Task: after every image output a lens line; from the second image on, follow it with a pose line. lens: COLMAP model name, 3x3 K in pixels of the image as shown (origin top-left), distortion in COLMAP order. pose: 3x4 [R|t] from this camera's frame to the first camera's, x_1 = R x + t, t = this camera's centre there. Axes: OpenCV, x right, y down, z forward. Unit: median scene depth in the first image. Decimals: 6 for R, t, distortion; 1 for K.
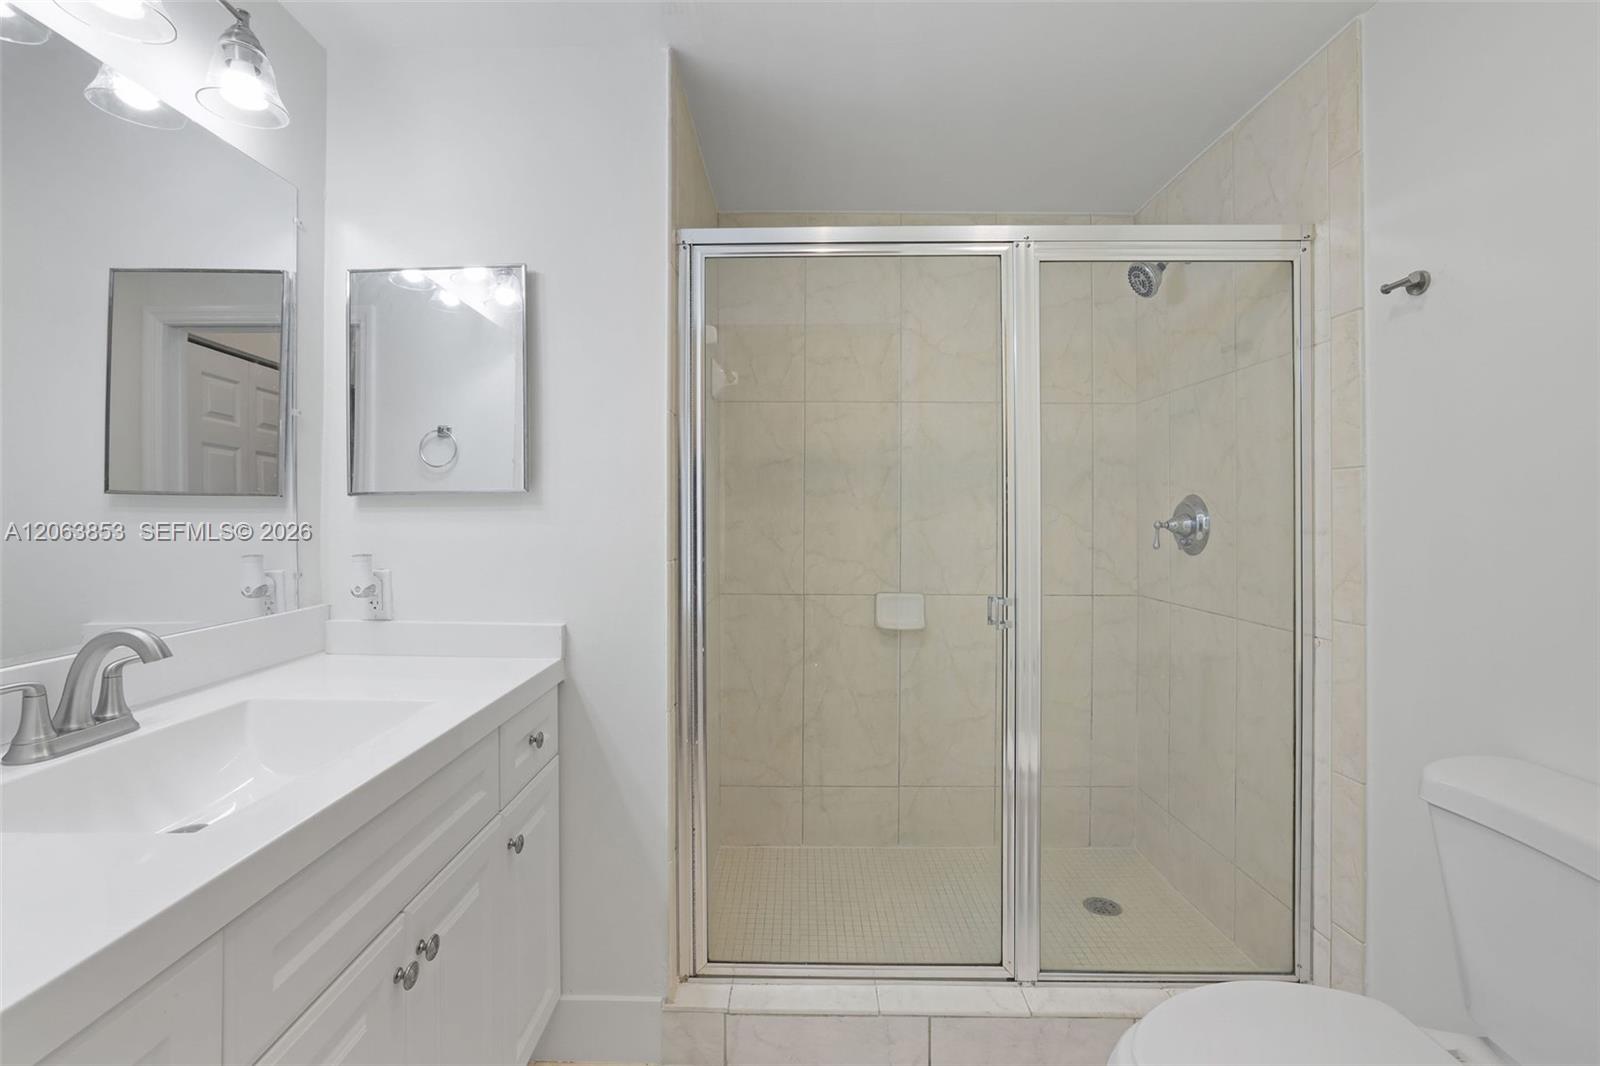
lens RADIAL K [[686.8, 0, 799.3], [0, 686.8, 516.3], [0, 0, 1]] dist [-0.011513, 0.000879]
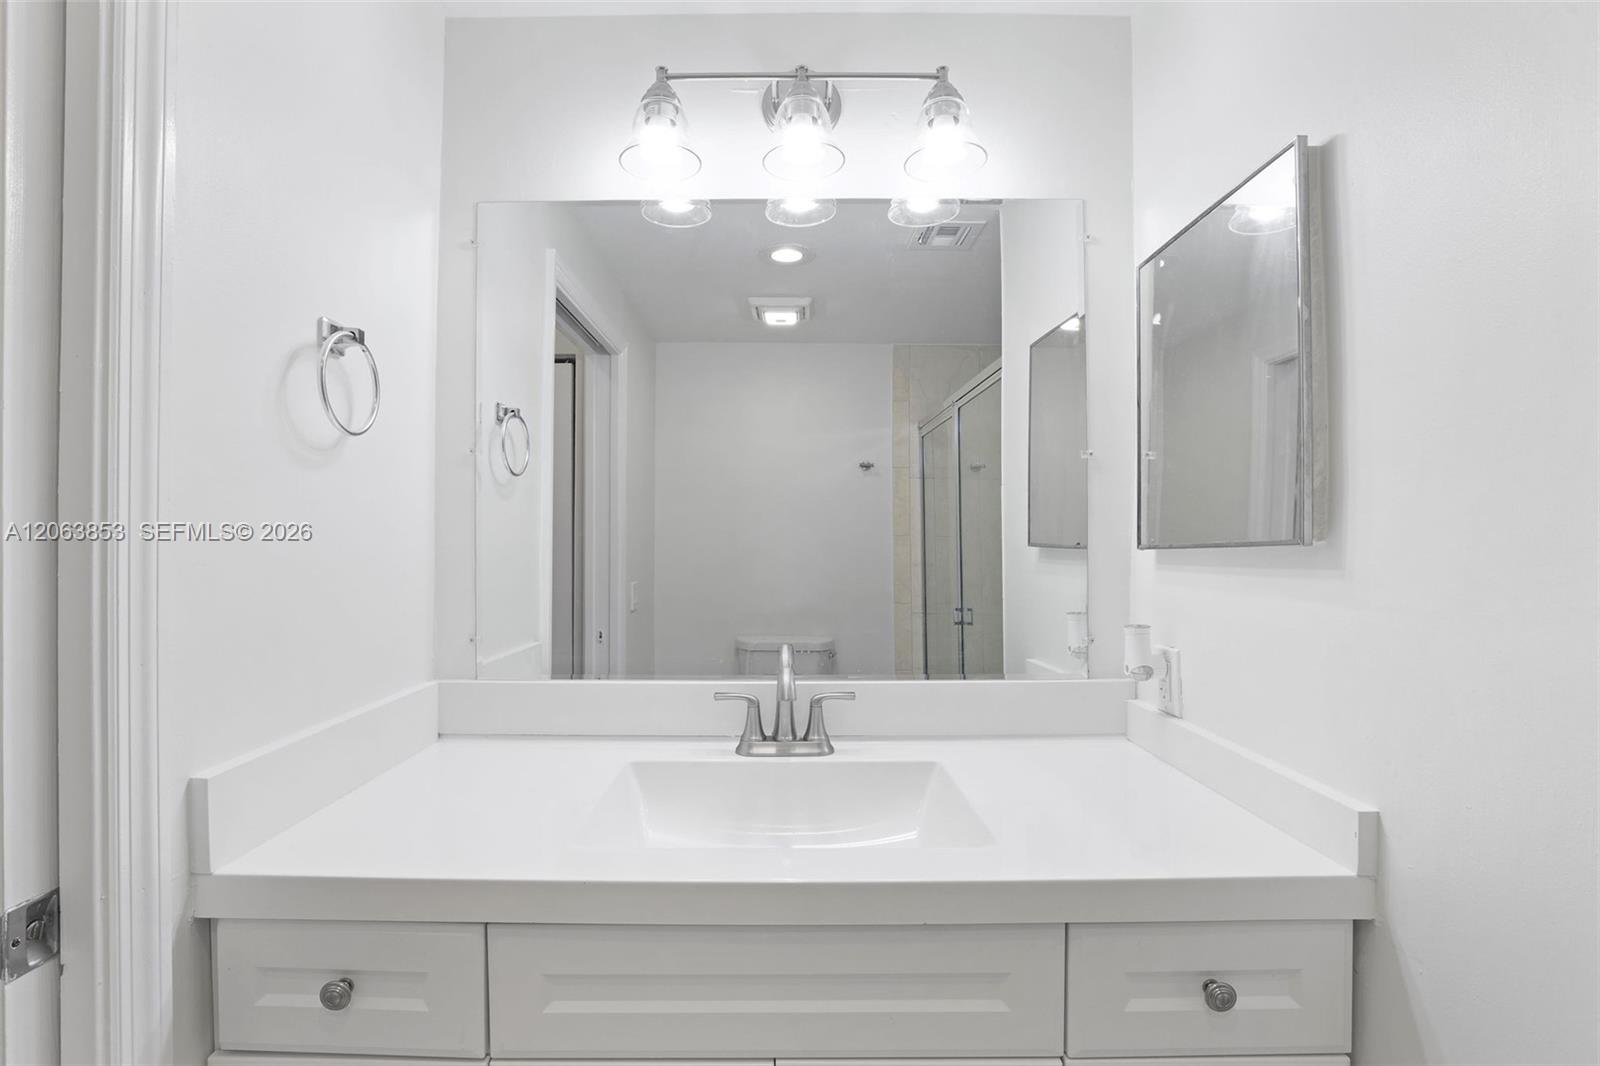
lens RADIAL K [[733.8, 0, 789.7], [0, 733.8, 536.7], [0, 0, 1]] dist [-0.011317, 0.000032]
pose [[0.015312, -0.004035, -0.999875, 0.181505], [-0.005417, 0.999977, -0.004118, -0.037282], [0.999868, 0.005479, 0.015290, 0.557101]]
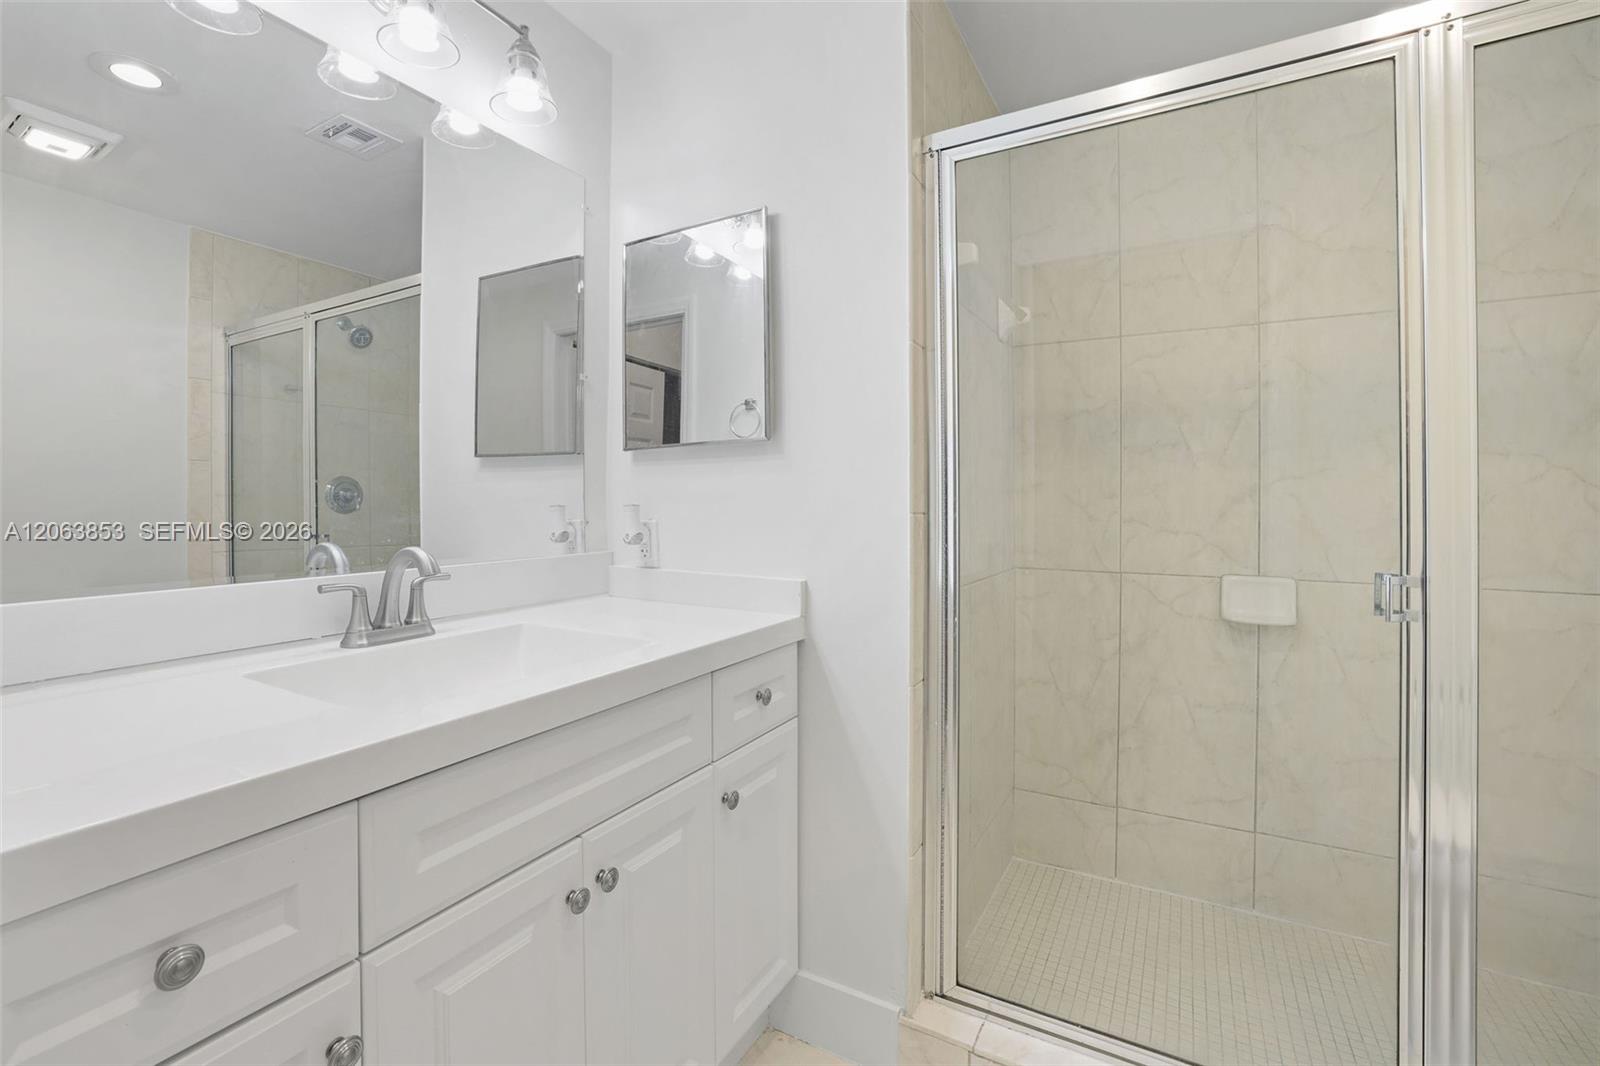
lens RADIAL K [[709.4, 0, 783.9], [0, 709.4, 499.1], [0, 0, 1]] dist [-0.032420, 0.010405]
pose [[0.875663, -0.002683, -0.482915, 0.102370], [0.002155, 0.999996, -0.001648, 0.046692], [0.482918, 0.000402, 0.875666, 0.131463]]
